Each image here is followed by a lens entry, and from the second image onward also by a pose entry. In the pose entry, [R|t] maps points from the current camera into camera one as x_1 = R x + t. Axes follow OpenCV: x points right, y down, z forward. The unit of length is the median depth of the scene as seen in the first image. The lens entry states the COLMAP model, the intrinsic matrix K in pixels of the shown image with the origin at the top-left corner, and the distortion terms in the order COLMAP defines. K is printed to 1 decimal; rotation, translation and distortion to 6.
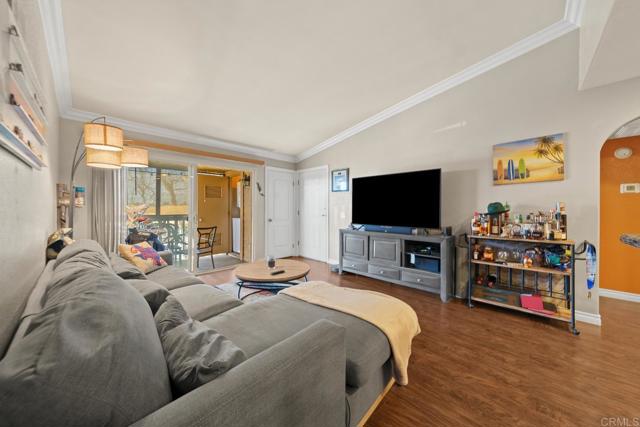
lens RADIAL K [[224.4, 0, 320.0], [0, 224.4, 213.5], [0, 0, 1]] dist [-0.000266, -0.000165]
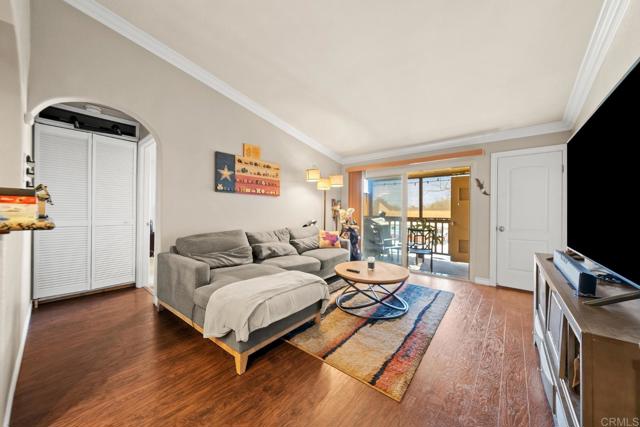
lens RADIAL K [[224.4, 0, 320.0], [0, 224.4, 213.5], [0, 0, 1]] dist [-0.000266, -0.000165]
pose [[0.068215, 0.007226, -0.997644, 0.448448], [-0.032852, 0.999448, 0.004993, -0.002636], [0.997130, 0.032434, 0.068415, 0.399982]]
